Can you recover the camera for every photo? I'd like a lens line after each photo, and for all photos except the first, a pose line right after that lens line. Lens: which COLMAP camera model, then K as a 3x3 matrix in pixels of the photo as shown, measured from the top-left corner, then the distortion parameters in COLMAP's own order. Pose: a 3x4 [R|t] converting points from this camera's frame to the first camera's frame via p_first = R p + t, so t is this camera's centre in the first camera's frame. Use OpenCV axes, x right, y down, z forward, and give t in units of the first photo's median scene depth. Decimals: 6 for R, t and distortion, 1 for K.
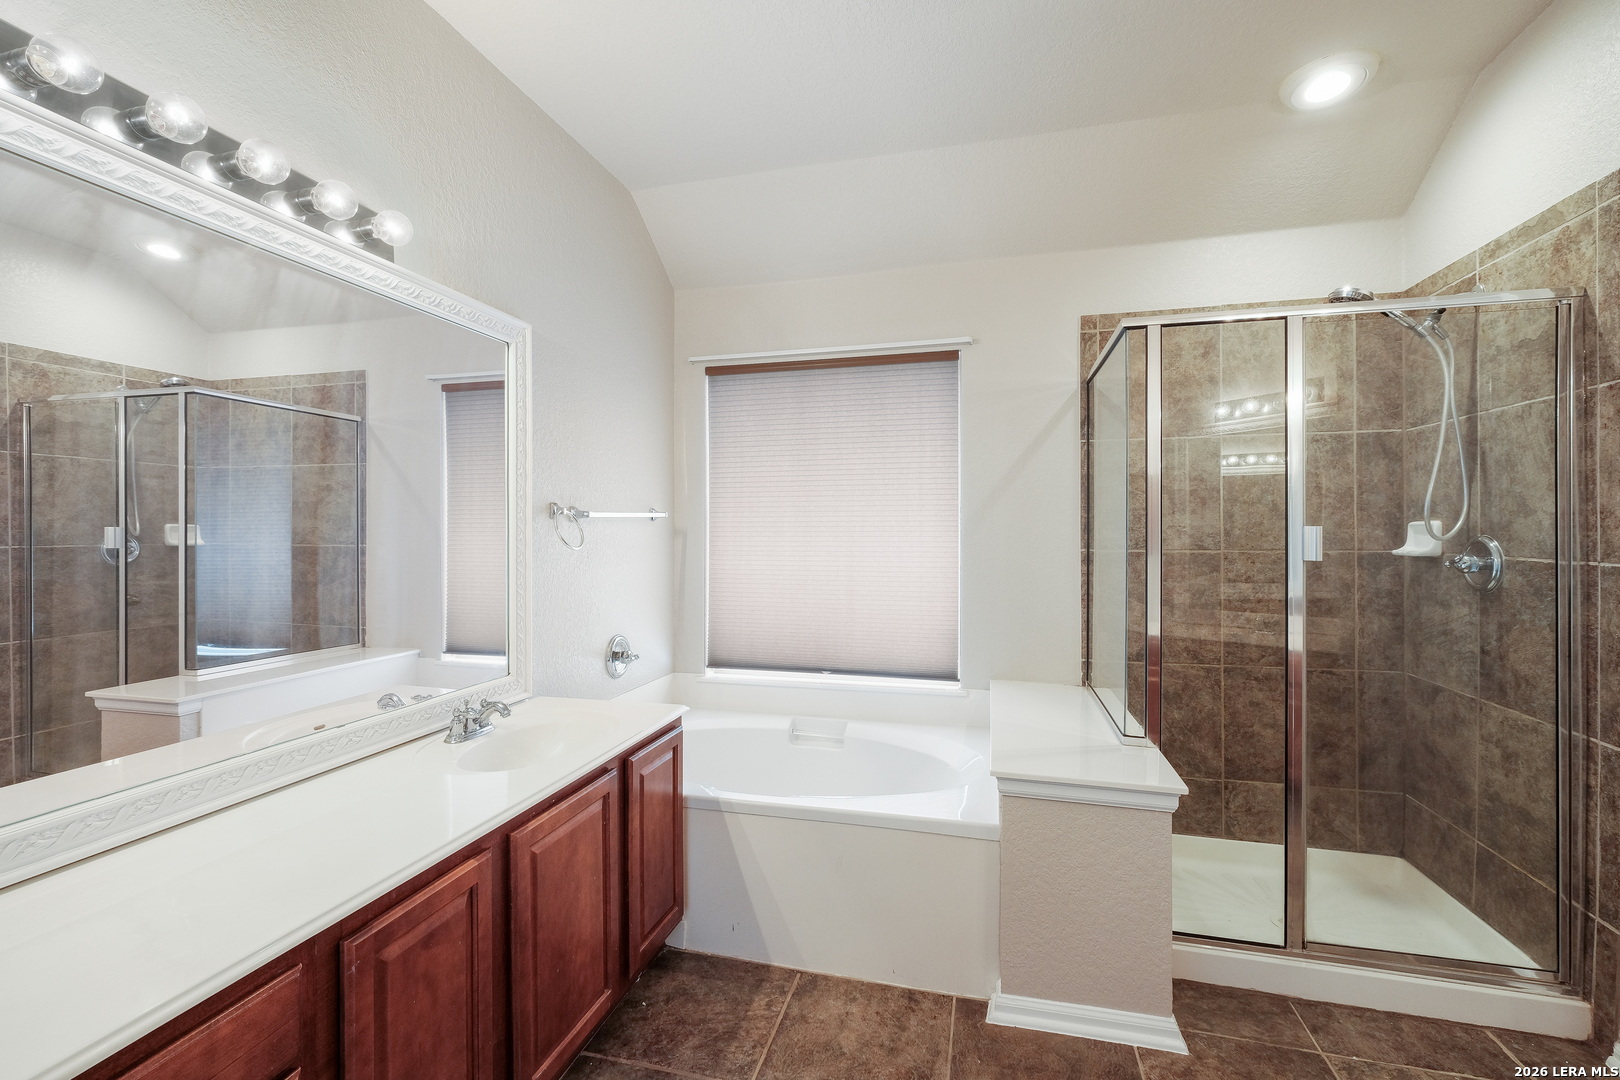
lens RADIAL K [[706.5, 0, 805.1], [0, 706.5, 535.1], [0, 0, 1]] dist [-0.001598, -0.000536]
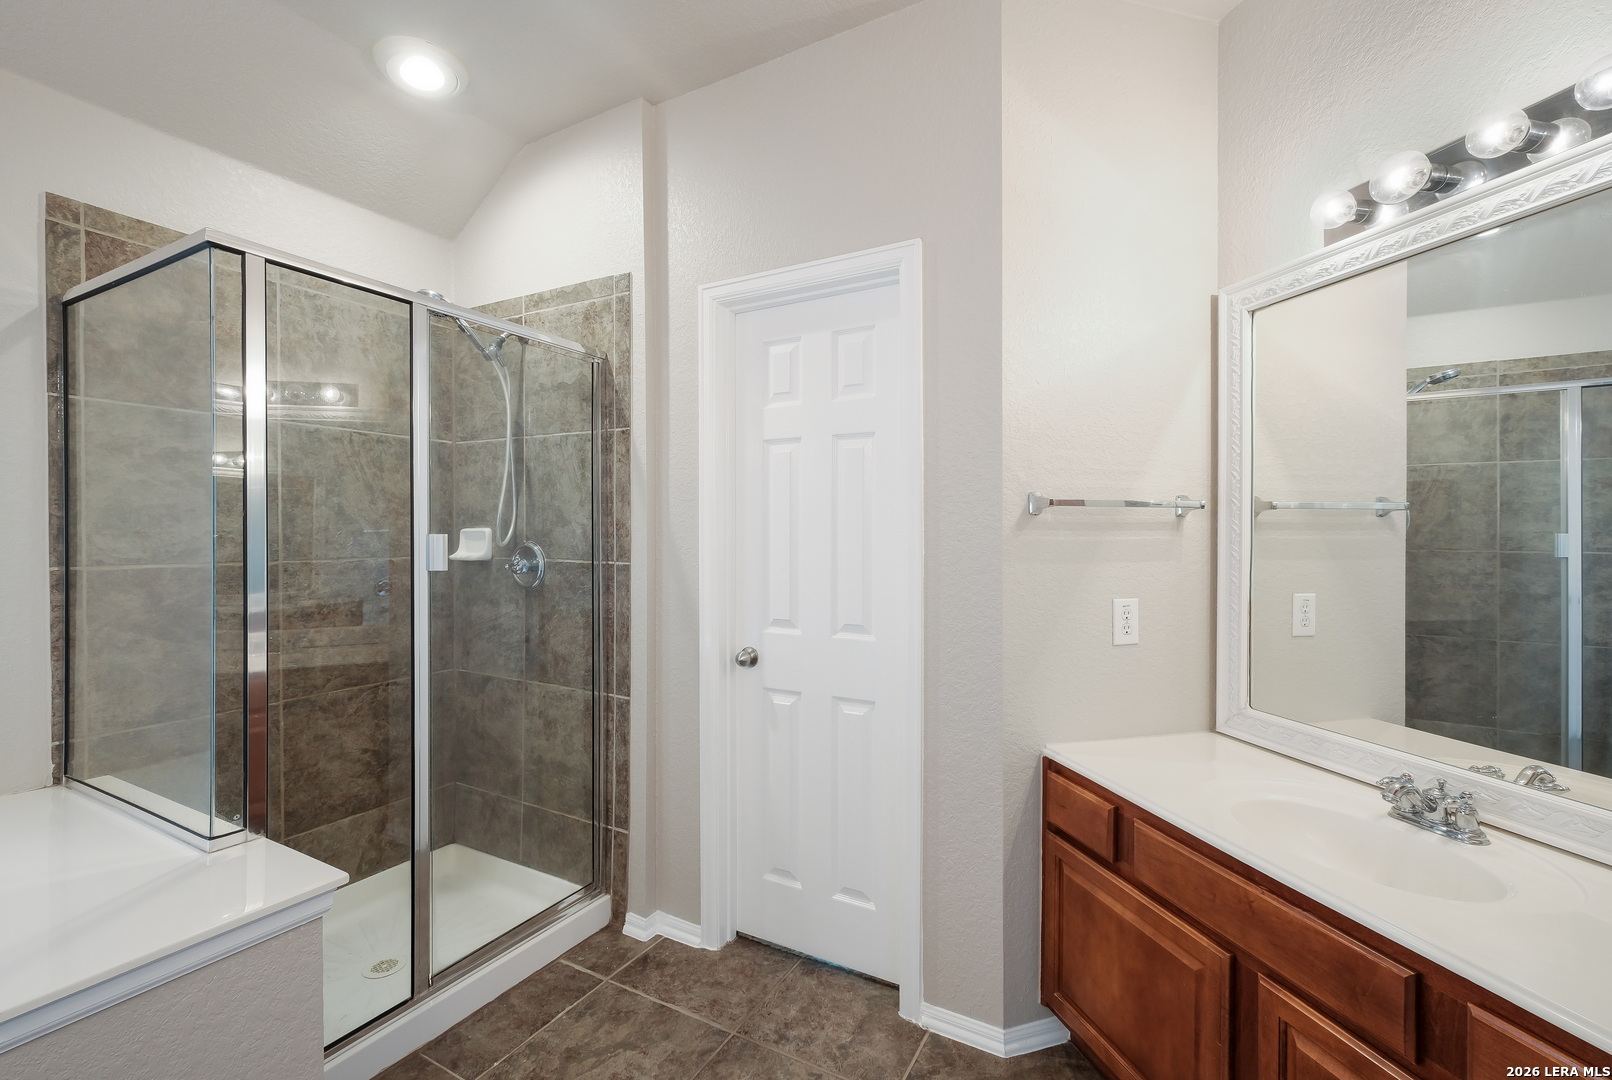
lens RADIAL K [[705.7, 0, 807.2], [0, 705.7, 538.4], [0, 0, 1]] dist [0.000136, 0.001030]
pose [[0.243839, -0.005494, 0.969800, -0.067782], [0.002102, 0.999985, 0.005136, -0.009541], [-0.969813, 0.000787, 0.243847, 0.261574]]
